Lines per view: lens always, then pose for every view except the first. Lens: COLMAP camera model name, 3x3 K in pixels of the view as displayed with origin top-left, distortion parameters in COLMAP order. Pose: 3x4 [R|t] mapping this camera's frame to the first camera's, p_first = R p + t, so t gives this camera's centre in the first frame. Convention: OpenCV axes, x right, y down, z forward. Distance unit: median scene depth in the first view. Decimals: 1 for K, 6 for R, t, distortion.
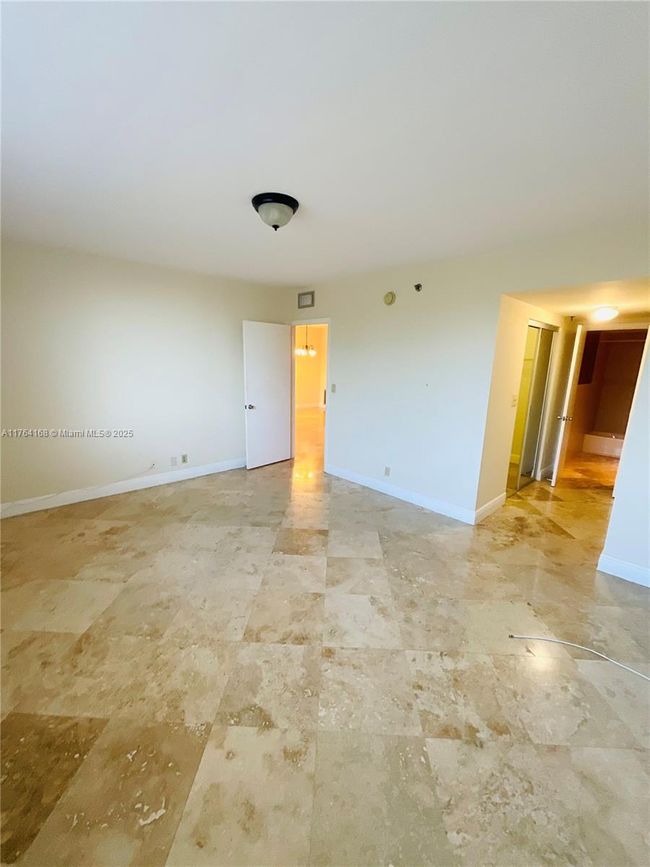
lens RADIAL K [[348.3, 0, 322.9], [0, 348.3, 432.8], [0, 0, 1]] dist [-0.014298, 0.000560]
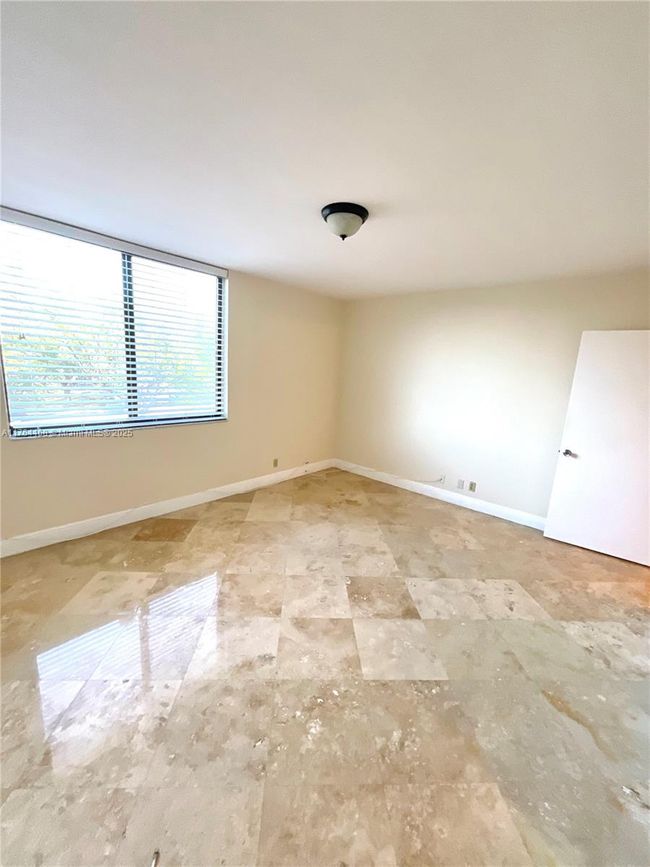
lens RADIAL K [[348.3, 0, 323.5], [0, 348.3, 435.6], [0, 0, 1]] dist [-0.014298, 0.000560]
pose [[0.097481, 0.178370, -0.979123, 0.718956], [-0.263082, 0.953432, 0.147497, -0.140866], [0.959836, 0.243211, 0.139867, 0.745465]]
